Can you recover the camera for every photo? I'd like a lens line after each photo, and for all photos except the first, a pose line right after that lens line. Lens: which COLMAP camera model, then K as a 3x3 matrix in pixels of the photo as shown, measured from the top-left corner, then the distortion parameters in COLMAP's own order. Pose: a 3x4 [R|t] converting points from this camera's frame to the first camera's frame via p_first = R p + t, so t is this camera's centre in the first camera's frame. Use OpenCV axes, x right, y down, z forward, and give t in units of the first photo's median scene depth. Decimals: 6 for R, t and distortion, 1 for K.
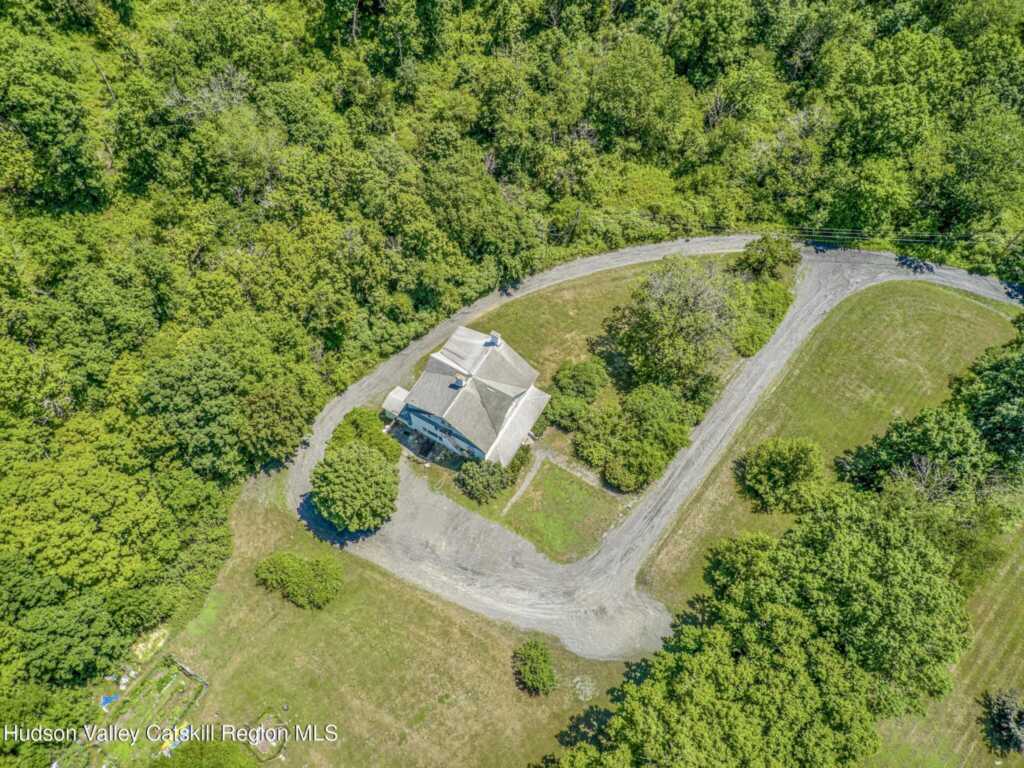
lens RADIAL K [[751.1, 0, 512.0], [0, 751.1, 384.0], [0, 0, 1]] dist [0.069475, 0.000570]
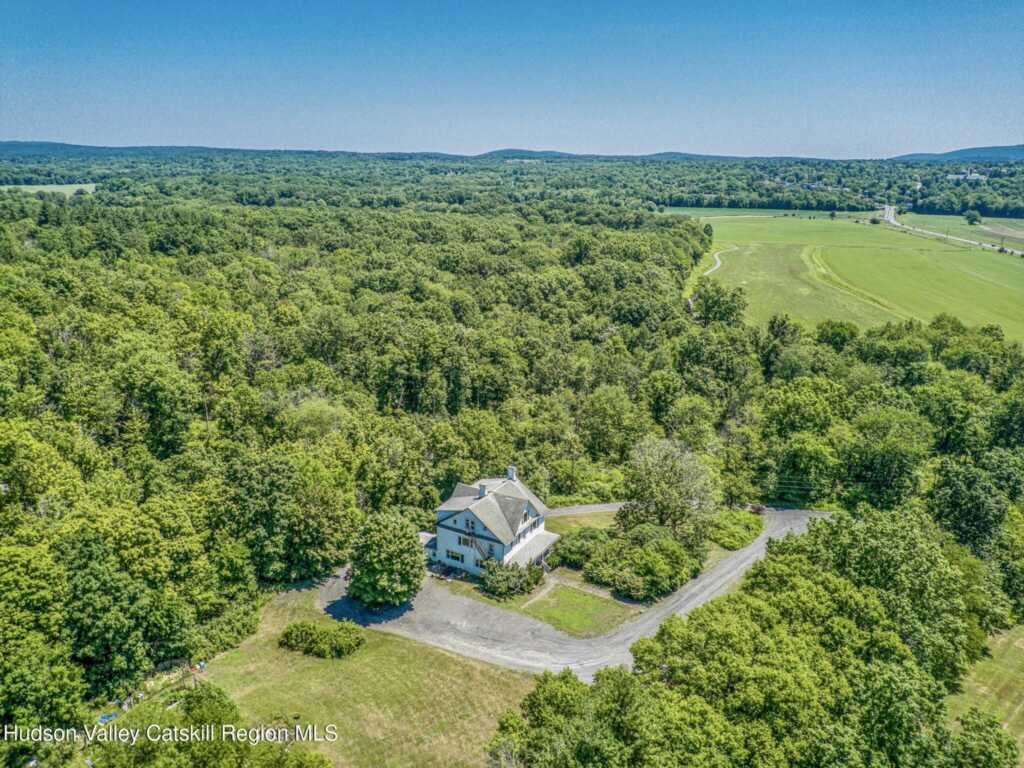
lens RADIAL K [[751.1, 0, 512.0], [0, 751.1, 384.0], [0, 0, 1]] dist [0.069475, 0.000570]
pose [[0.999911, 0.000573, 0.013313, -0.038843], [0.008966, 0.710137, -0.704007, 0.696373], [-0.009857, 0.704064, 0.710068, 0.036708]]
